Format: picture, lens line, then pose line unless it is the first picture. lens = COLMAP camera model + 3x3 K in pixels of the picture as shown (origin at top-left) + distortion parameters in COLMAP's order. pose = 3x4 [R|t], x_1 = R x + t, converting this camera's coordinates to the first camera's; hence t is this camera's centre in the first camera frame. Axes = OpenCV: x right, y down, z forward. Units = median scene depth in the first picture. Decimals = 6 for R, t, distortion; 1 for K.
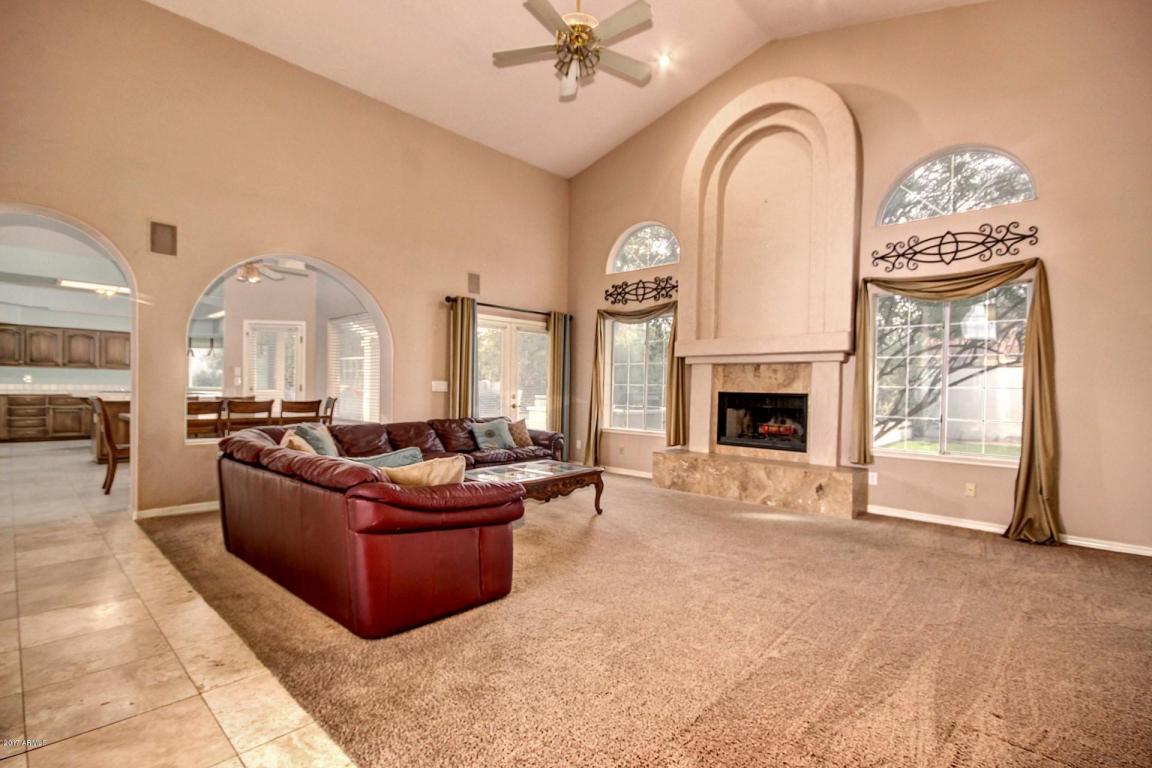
lens RADIAL K [[536.9, 0, 583.6], [0, 536.9, 390.9], [0, 0, 1]] dist [0.016638, -0.000254]
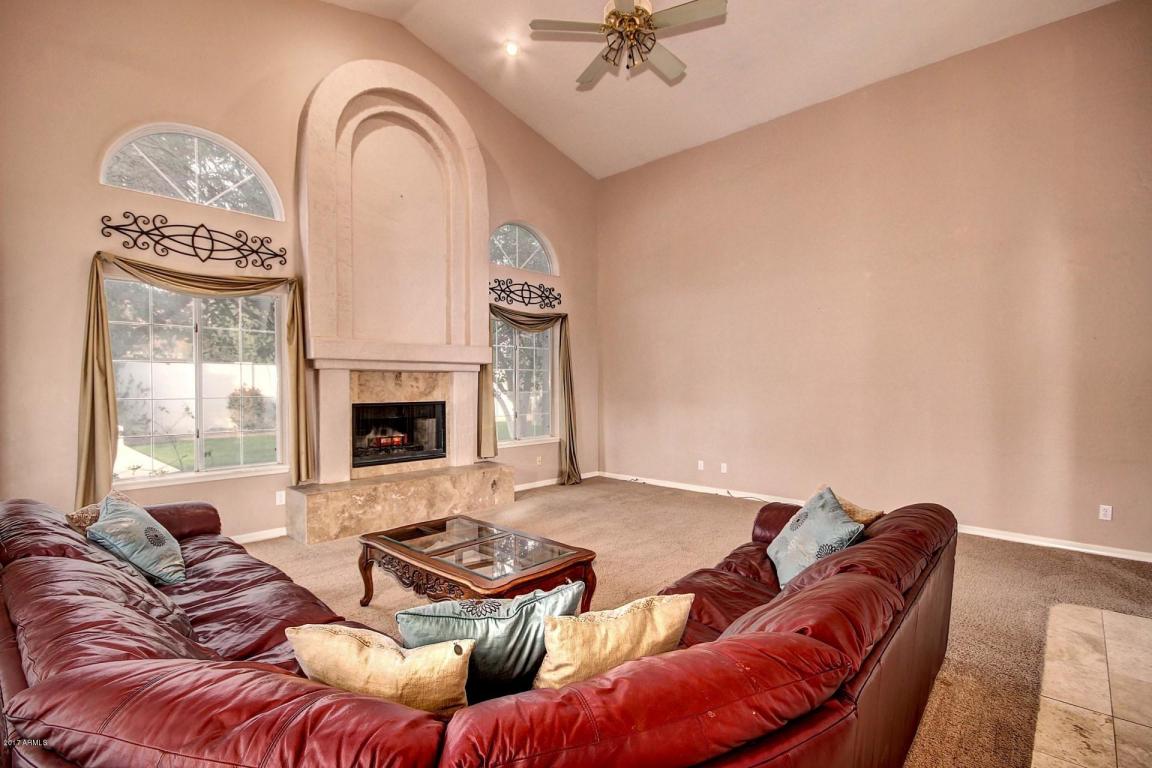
lens RADIAL K [[536.9, 0, 584.7], [0, 536.9, 393.2], [0, 0, 1]] dist [0.016638, -0.000254]
pose [[0.009927, -0.027418, 0.999575, -0.599557], [0.013990, 0.999530, 0.027278, -0.033795], [-0.999853, 0.013713, 0.010306, 0.684569]]
